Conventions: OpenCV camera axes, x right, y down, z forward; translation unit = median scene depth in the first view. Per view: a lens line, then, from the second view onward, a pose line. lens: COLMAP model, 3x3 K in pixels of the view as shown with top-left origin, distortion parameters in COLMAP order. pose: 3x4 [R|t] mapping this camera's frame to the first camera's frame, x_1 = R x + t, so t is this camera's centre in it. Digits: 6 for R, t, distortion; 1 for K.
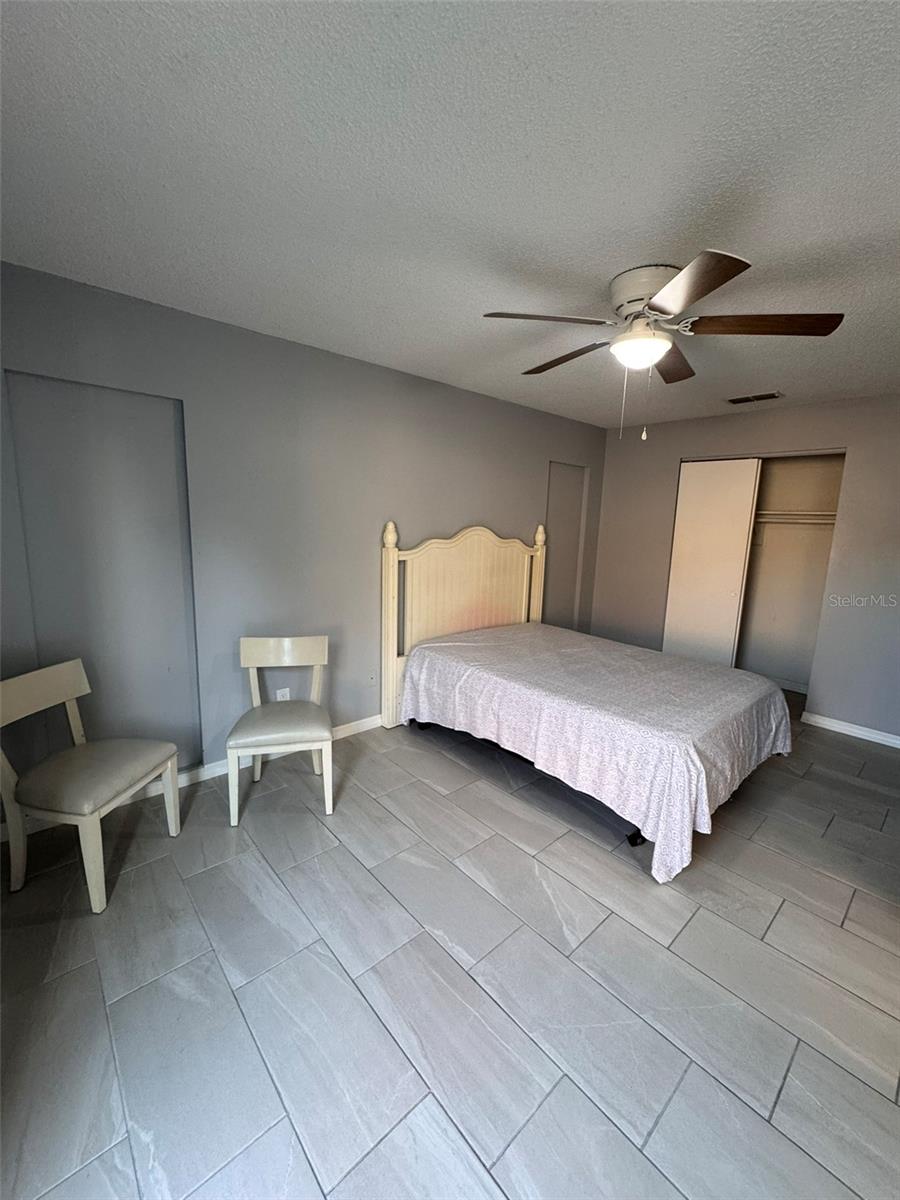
lens RADIAL K [[480.7, 0, 451.8], [0, 480.7, 600.0], [0, 0, 1]] dist [-0.001957, -0.000095]
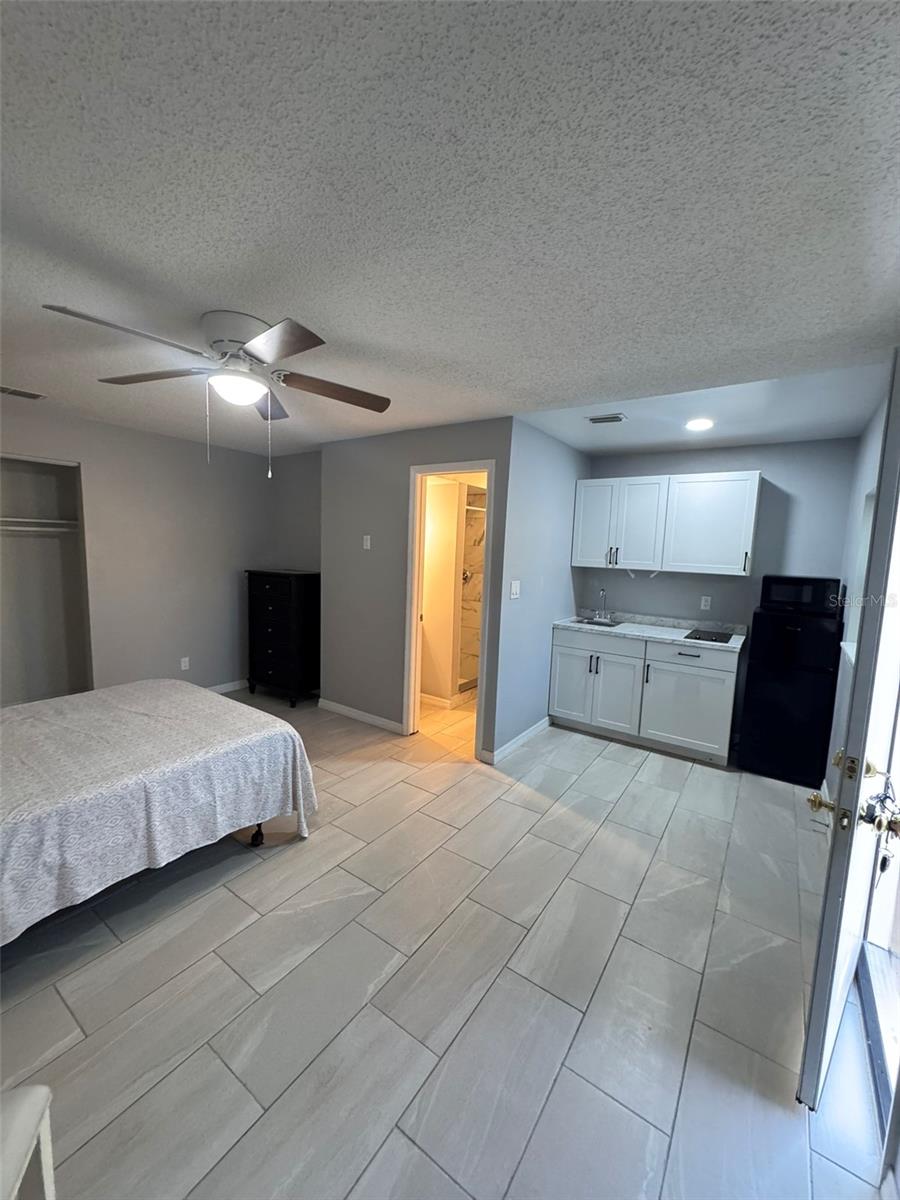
lens RADIAL K [[477.9, 0, 451.3], [0, 477.9, 600.1], [0, 0, 1]] dist [-0.000523, -0.000175]
pose [[-0.227881, -0.150805, 0.961940, -0.573773], [0.120157, 0.976027, 0.181479, -0.145782], [-0.966247, 0.156939, -0.204298, 0.607518]]
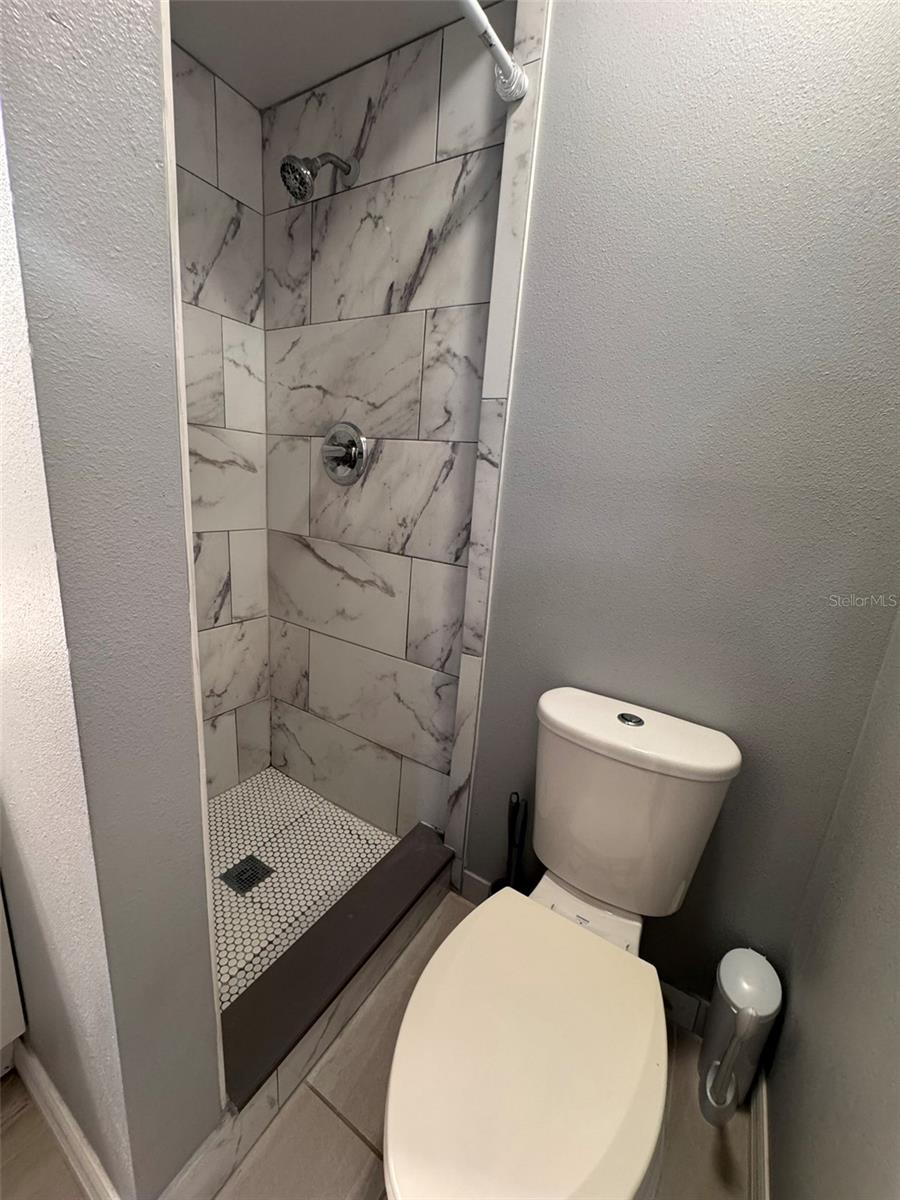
lens RADIAL K [[477.9, 0, 451.3], [0, 477.9, 600.1], [0, 0, 1]] dist [-0.000523, -0.000175]
pose [[-0.279890, -0.287688, 0.915913, 0.893928], [0.073450, 0.944831, 0.319216, 0.136214], [-0.957218, 0.156619, -0.243318, 0.150261]]
